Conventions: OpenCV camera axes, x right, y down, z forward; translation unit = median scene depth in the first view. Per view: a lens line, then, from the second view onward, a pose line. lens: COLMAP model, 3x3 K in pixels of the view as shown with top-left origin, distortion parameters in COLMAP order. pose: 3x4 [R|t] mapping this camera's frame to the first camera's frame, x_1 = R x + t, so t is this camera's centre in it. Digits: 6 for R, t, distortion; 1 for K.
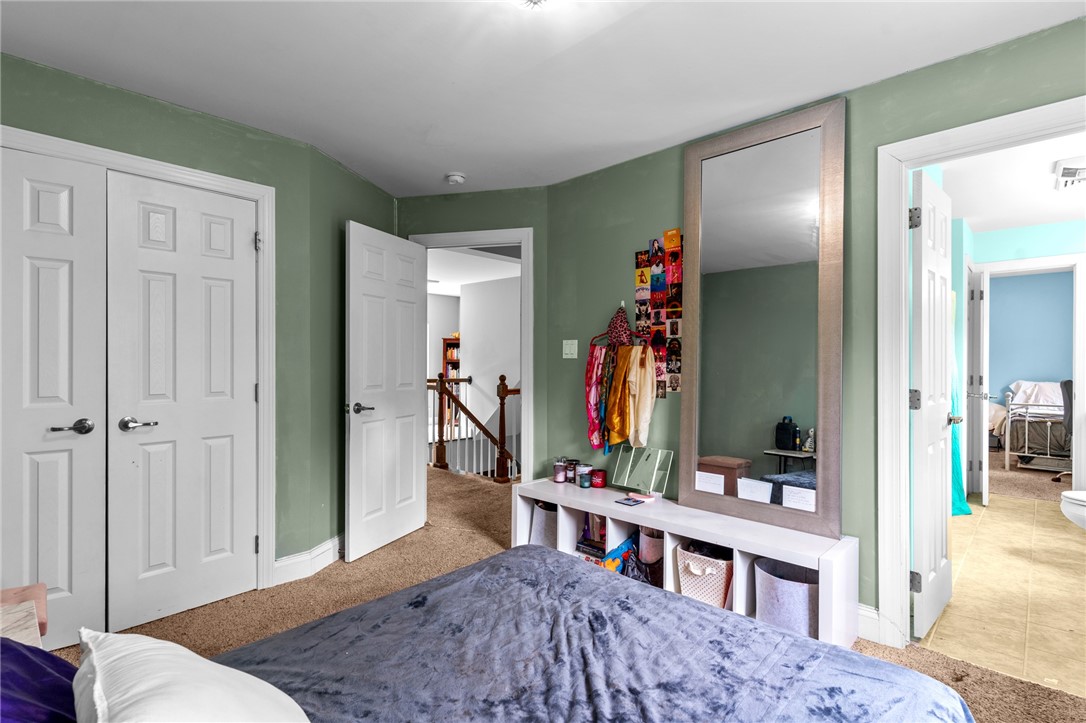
lens RADIAL K [[514.8, 0, 545.5], [0, 514.8, 356.8], [0, 0, 1]] dist [-0.002388, -0.000907]
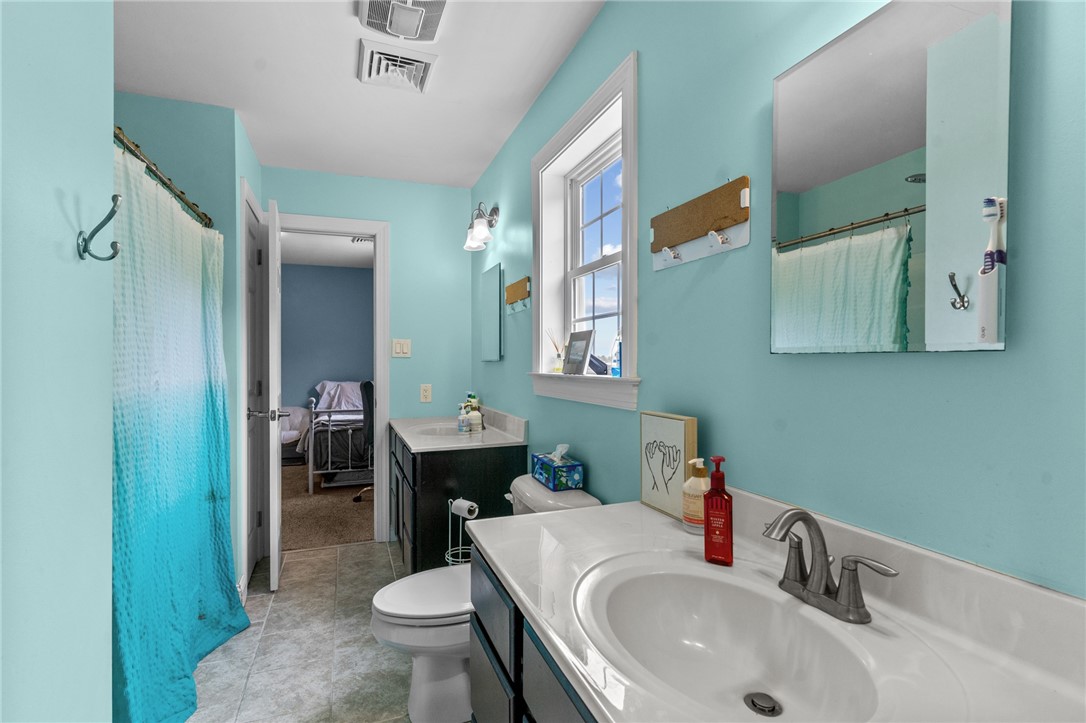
lens RADIAL K [[514.8, 0, 545.8], [0, 514.8, 359.5], [0, 0, 1]] dist [-0.002388, -0.000907]
pose [[0.415876, -0.009176, 0.909375, 0.326928], [0.005113, 0.999957, 0.007752, 0.004652], [-0.909407, 0.001425, 0.415905, 0.335319]]
